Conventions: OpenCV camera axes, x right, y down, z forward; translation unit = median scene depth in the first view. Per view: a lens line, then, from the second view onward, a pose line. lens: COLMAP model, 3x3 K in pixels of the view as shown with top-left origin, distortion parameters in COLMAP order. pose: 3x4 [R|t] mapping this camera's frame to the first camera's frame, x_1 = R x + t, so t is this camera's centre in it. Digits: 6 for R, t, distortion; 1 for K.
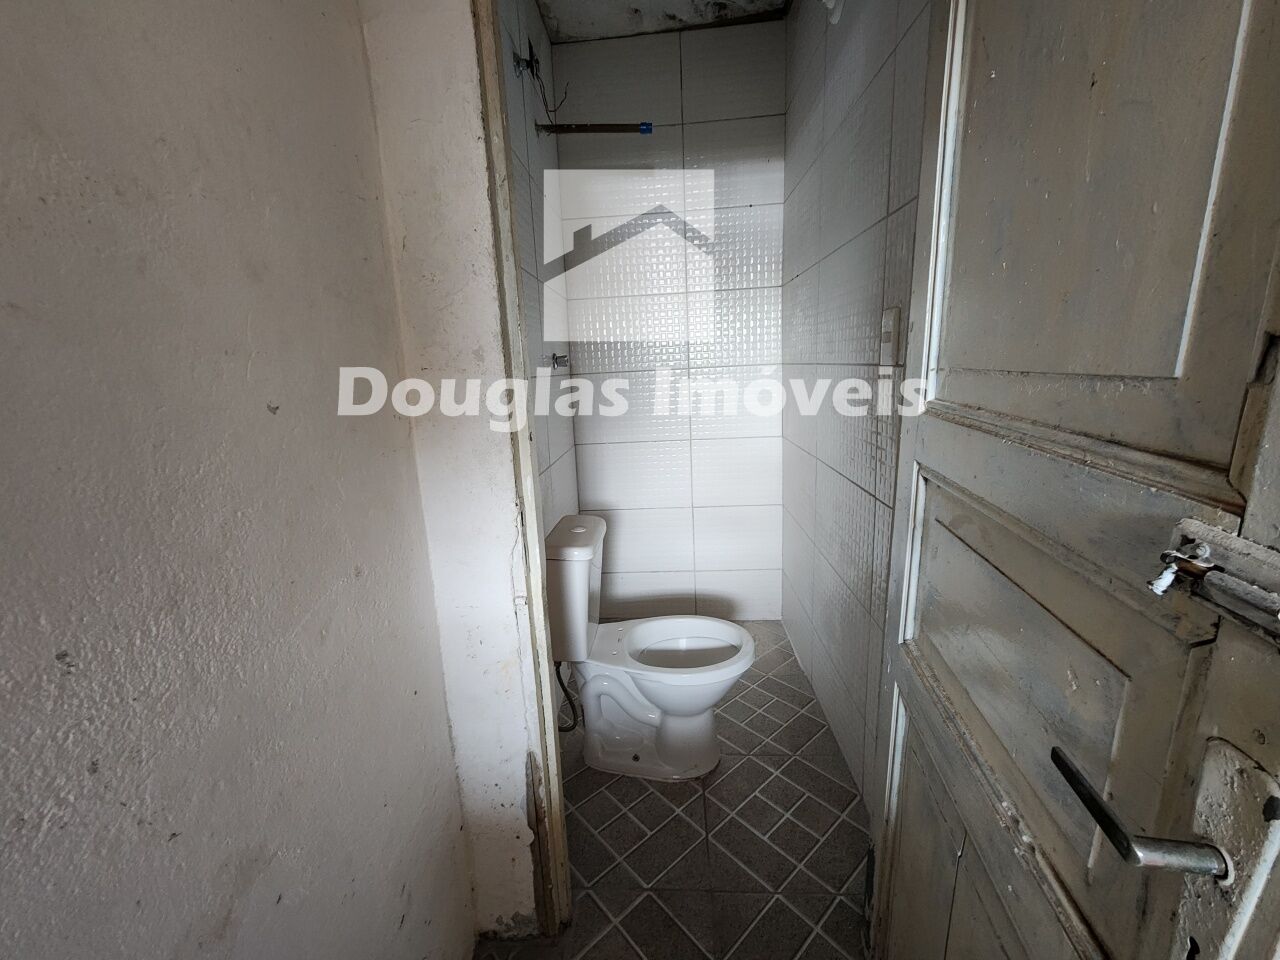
lens RADIAL K [[517.3, 0, 639.3], [0, 517.3, 480.3], [0, 0, 1]] dist [0.000873, -0.000033]
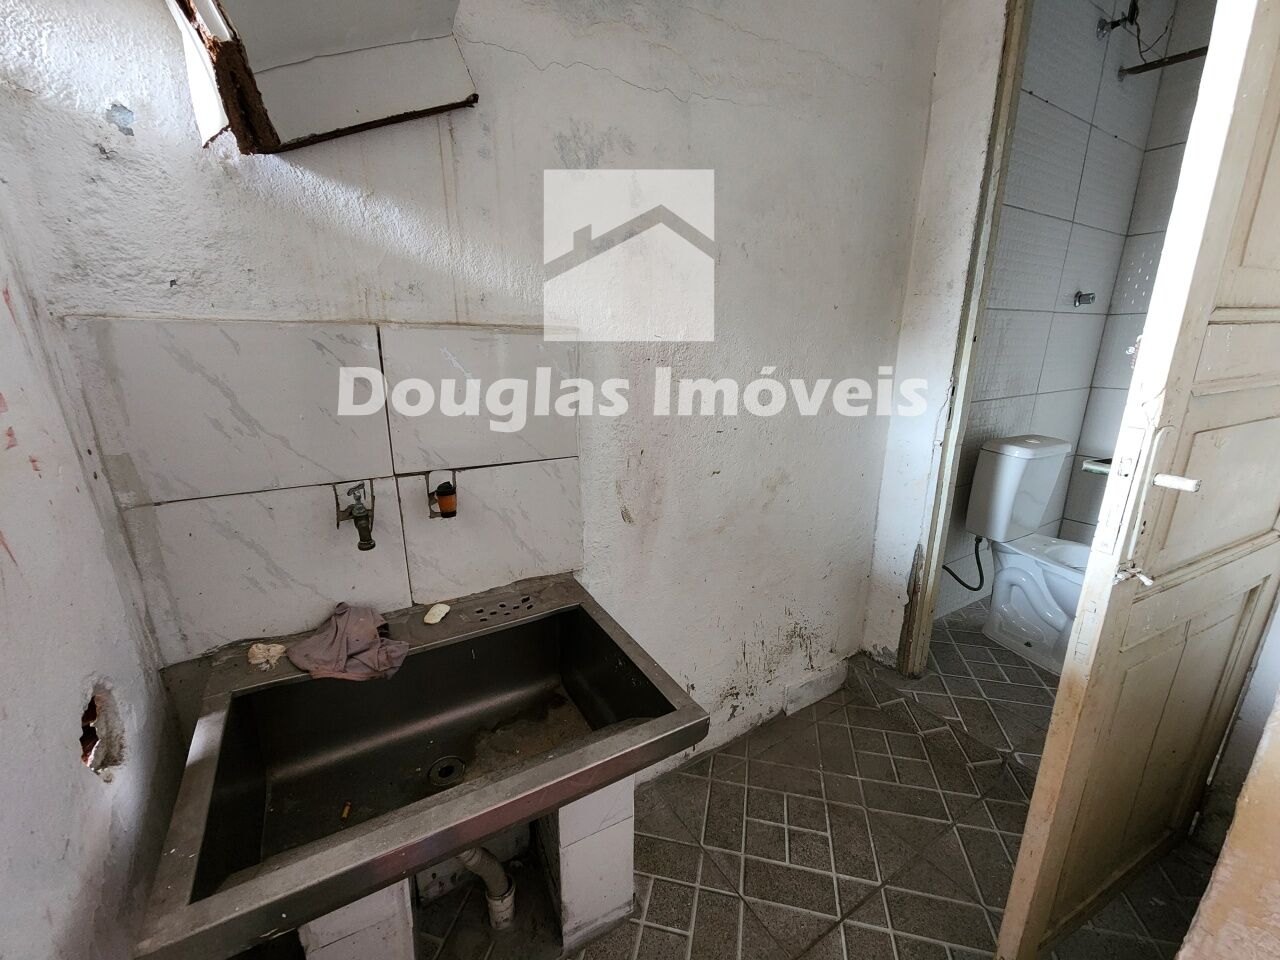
lens RADIAL K [[517.3, 0, 637.0], [0, 517.3, 478.8], [0, 0, 1]] dist [0.000873, -0.000033]
pose [[0.554309, 0.254676, -0.792390, 0.496989], [-0.195355, 0.965250, 0.173575, 0.219013], [0.809060, 0.058583, 0.584799, -0.618862]]
